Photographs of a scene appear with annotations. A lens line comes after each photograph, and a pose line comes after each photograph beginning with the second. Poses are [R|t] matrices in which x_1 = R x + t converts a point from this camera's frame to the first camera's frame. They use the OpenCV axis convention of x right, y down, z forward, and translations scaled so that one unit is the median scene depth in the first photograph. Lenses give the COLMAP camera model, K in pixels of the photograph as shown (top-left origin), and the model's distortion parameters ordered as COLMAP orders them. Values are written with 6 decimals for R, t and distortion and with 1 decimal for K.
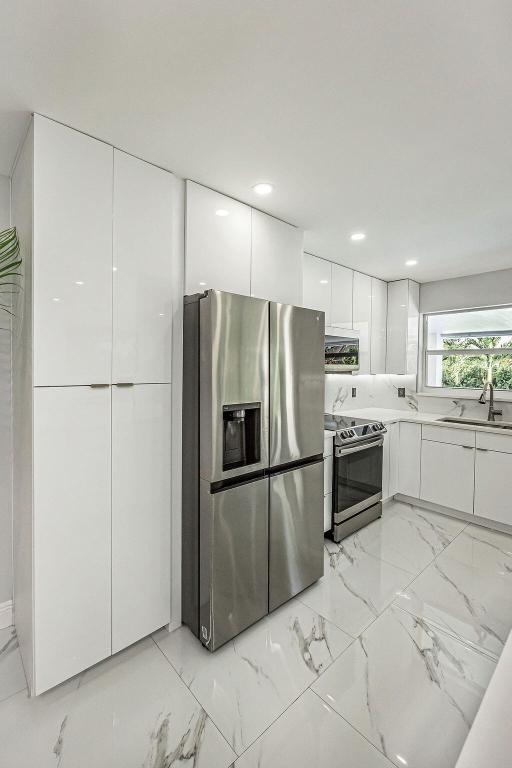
lens RADIAL K [[337.2, 0, 250.4], [0, 337.2, 375.8], [0, 0, 1]] dist [-0.002890, 0.000370]
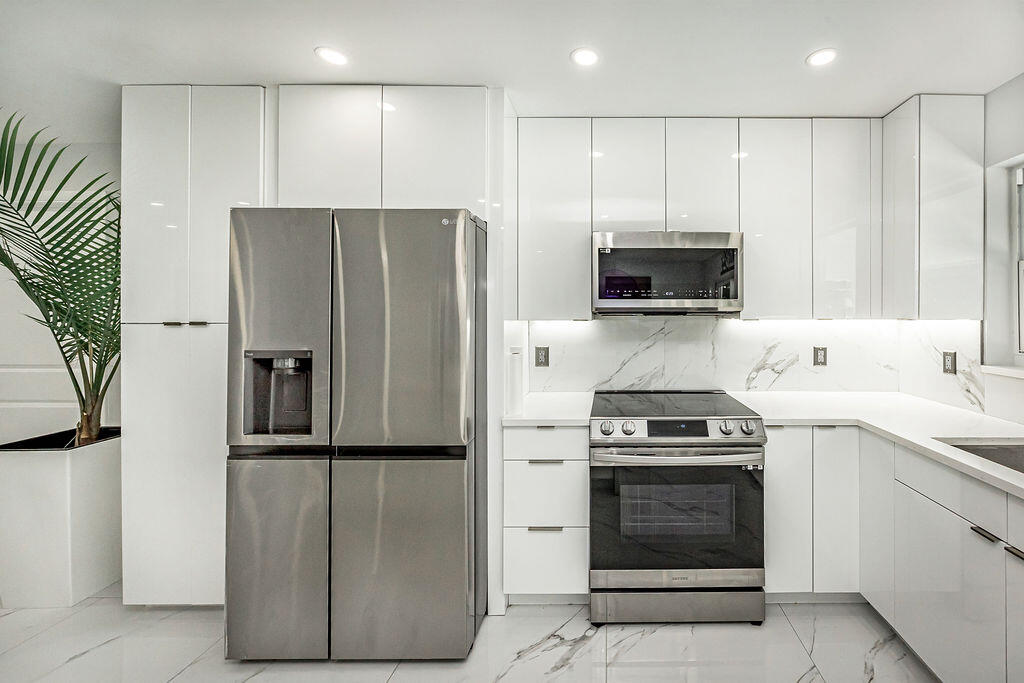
lens RADIAL K [[404.2, 0, 619.3], [0, 404.2, 317.8], [0, 0, 1]] dist [0.008041, -0.000791]
pose [[0.746468, -0.011345, -0.665324, 0.541514], [-0.009923, 0.999554, -0.028177, 0.012818], [0.665347, 0.027635, 0.746023, 0.386718]]
